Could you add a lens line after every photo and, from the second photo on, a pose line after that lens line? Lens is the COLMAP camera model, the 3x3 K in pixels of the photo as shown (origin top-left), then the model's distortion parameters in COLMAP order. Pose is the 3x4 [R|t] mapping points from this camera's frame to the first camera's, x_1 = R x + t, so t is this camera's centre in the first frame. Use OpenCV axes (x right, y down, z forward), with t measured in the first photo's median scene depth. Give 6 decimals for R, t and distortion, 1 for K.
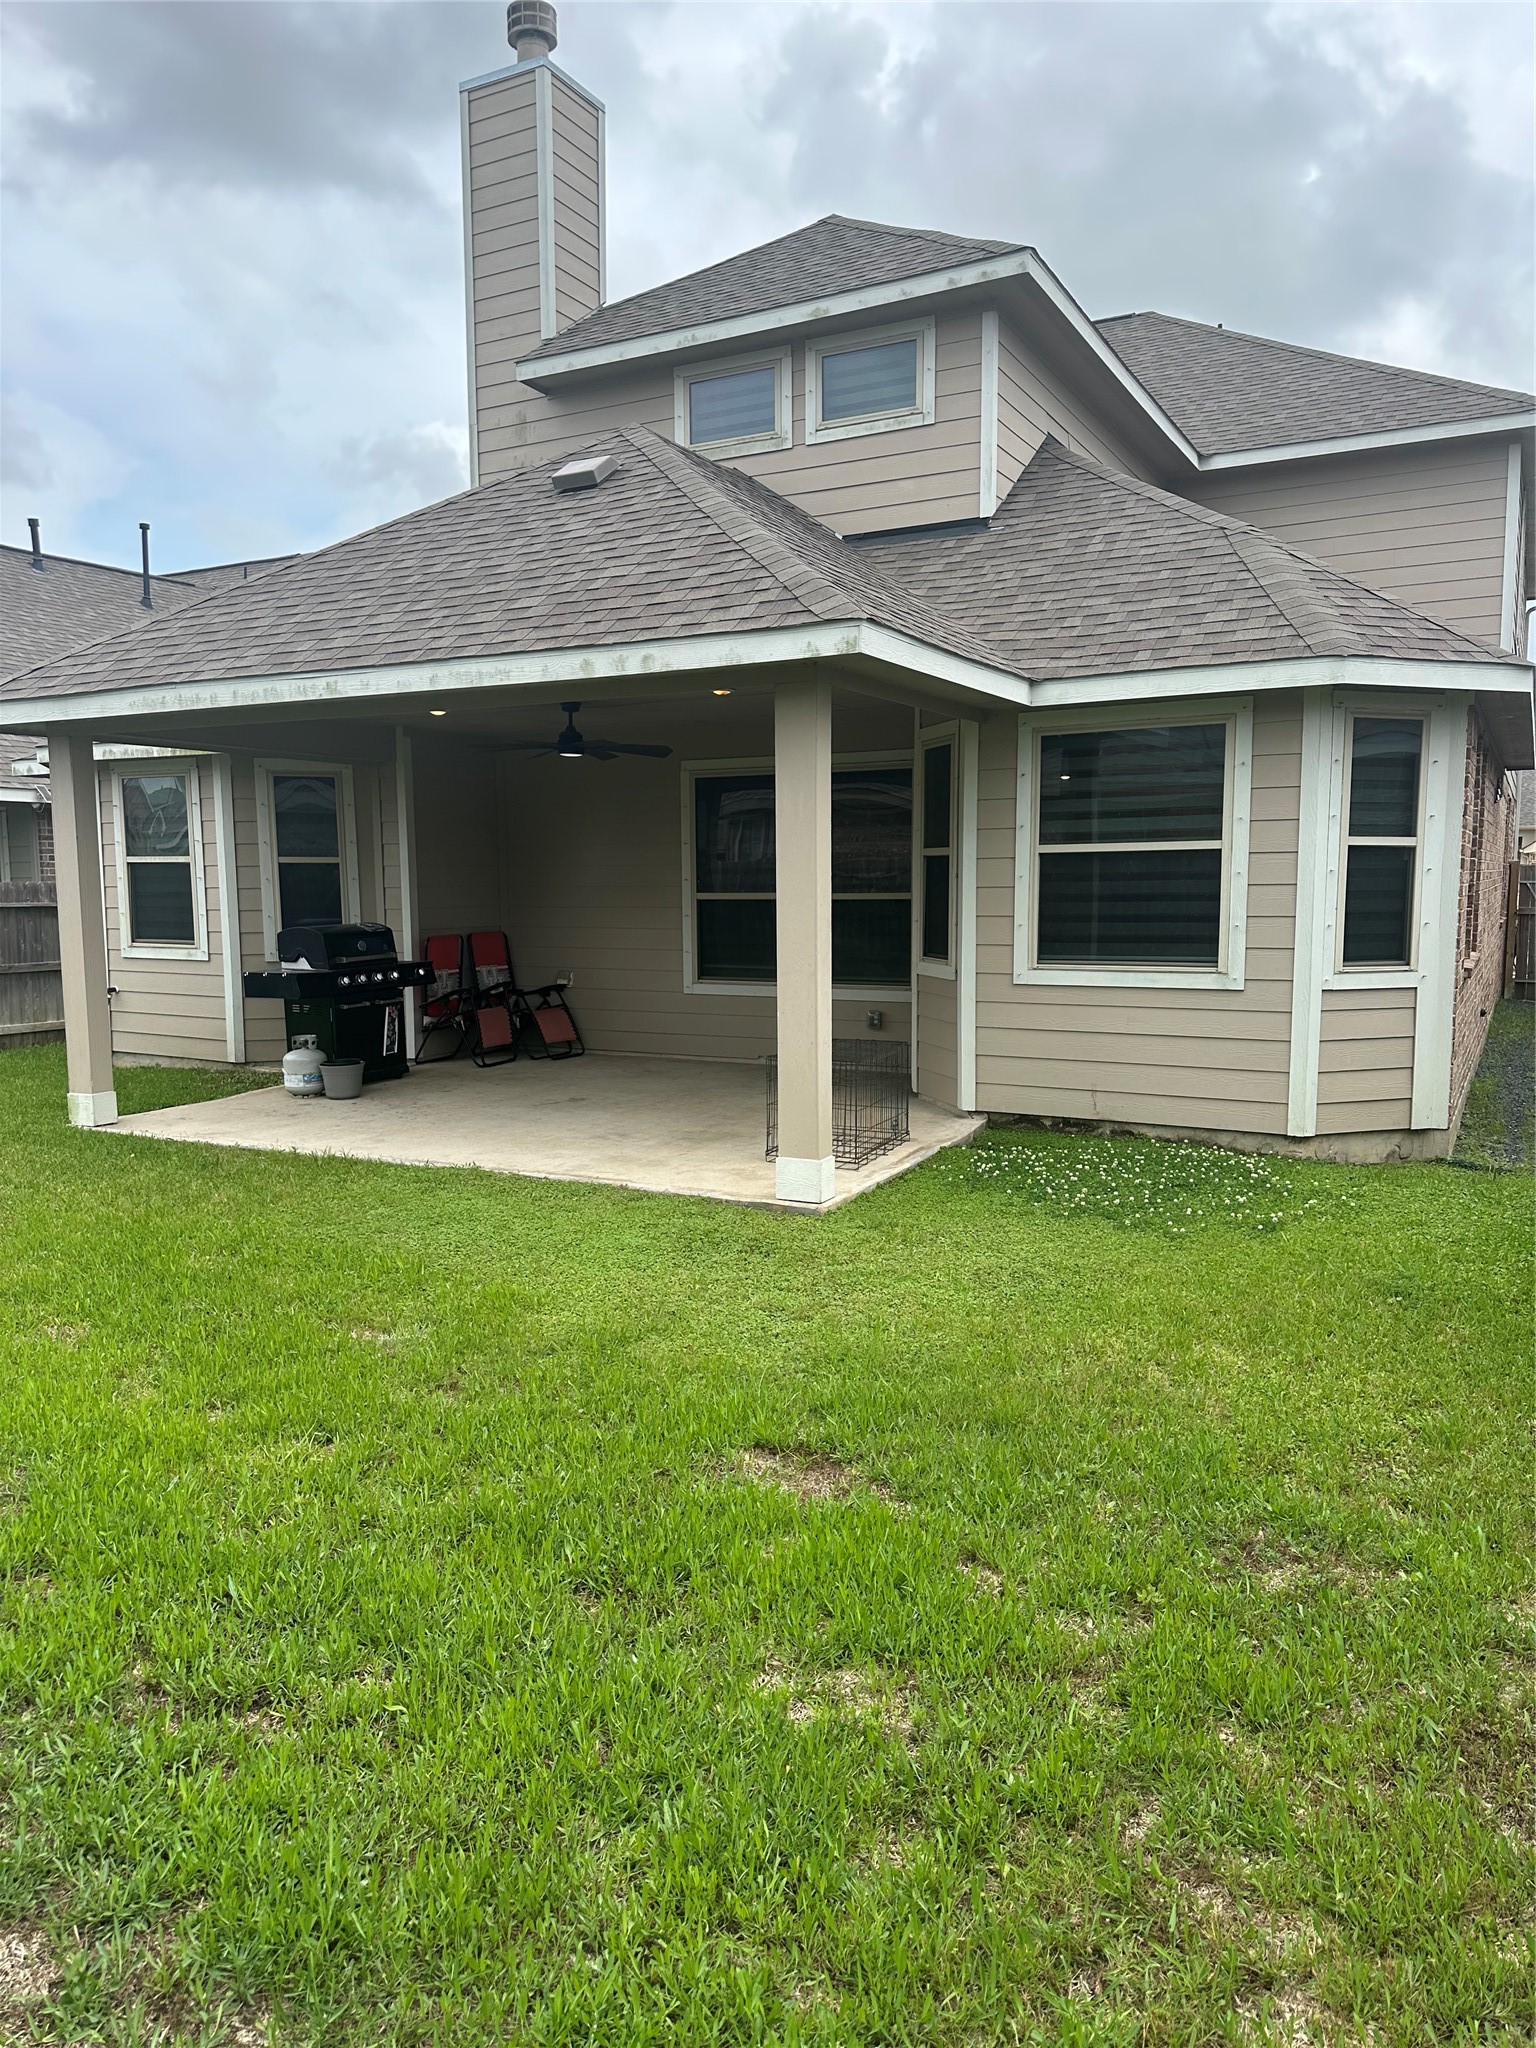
lens RADIAL K [[1420.4, 0, 774.5], [0, 1420.4, 1025.2], [0, 0, 1]] dist [0.136886, -0.183577]
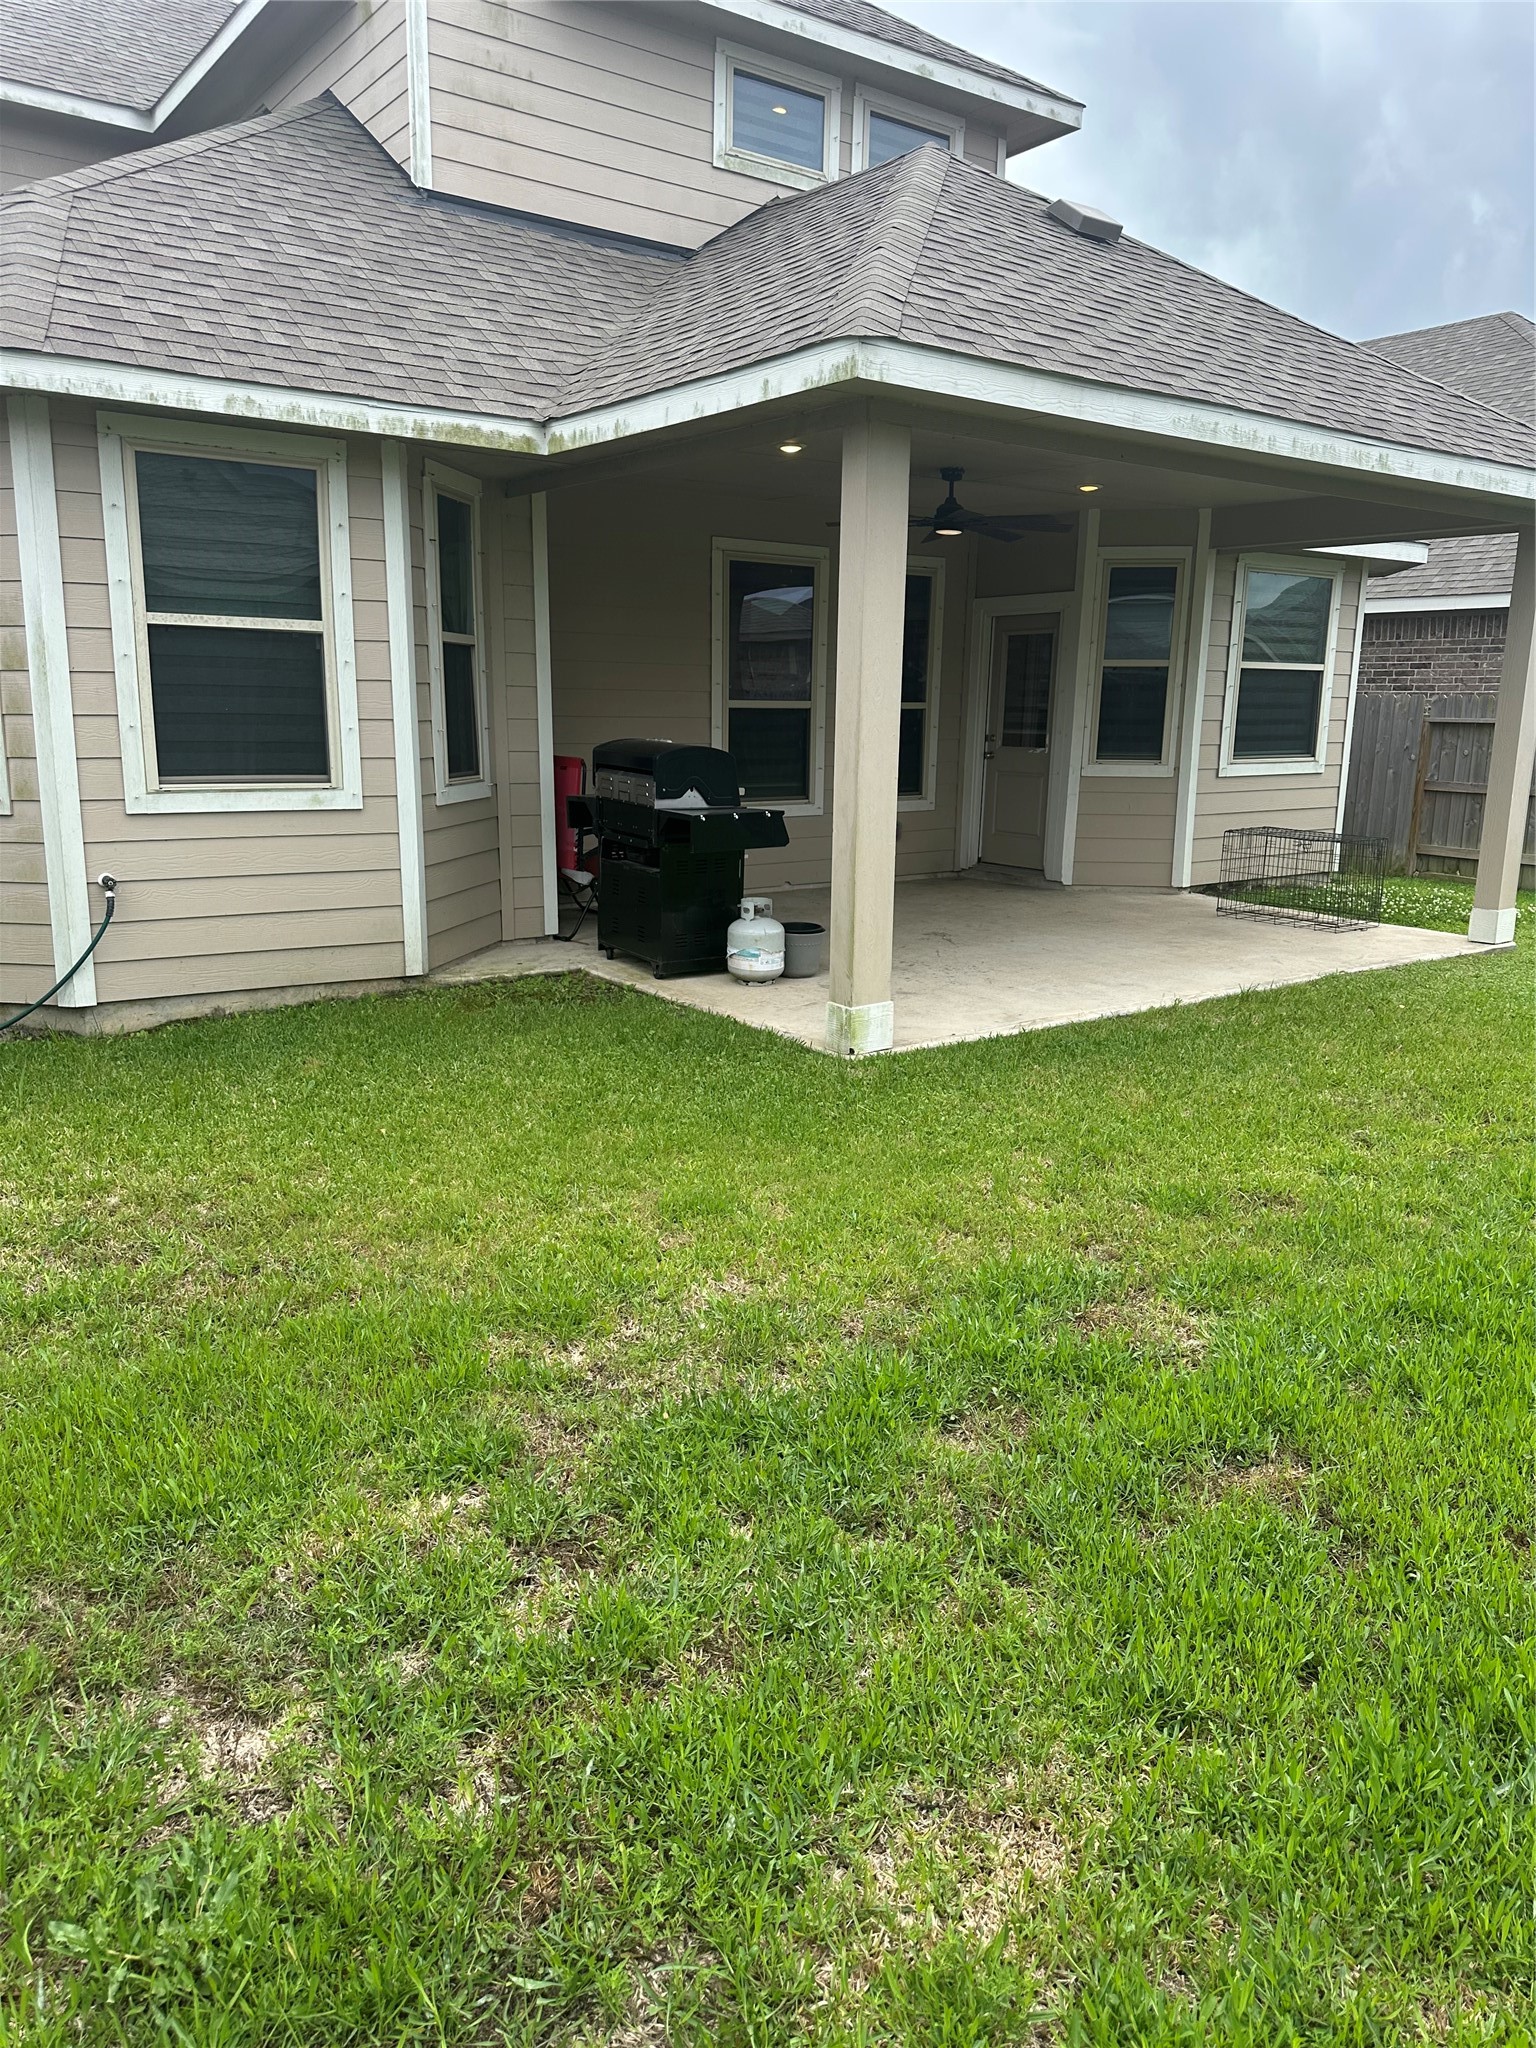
lens RADIAL K [[1447.4, 0, 771.5], [0, 1447.4, 1044.1], [0, 0, 1]] dist [0.071066, -0.113537]
pose [[0.428320, -0.193417, 0.882684, -0.918371], [0.080856, 0.981109, 0.175748, -0.044029], [-0.900002, -0.003906, 0.435868, 0.635646]]
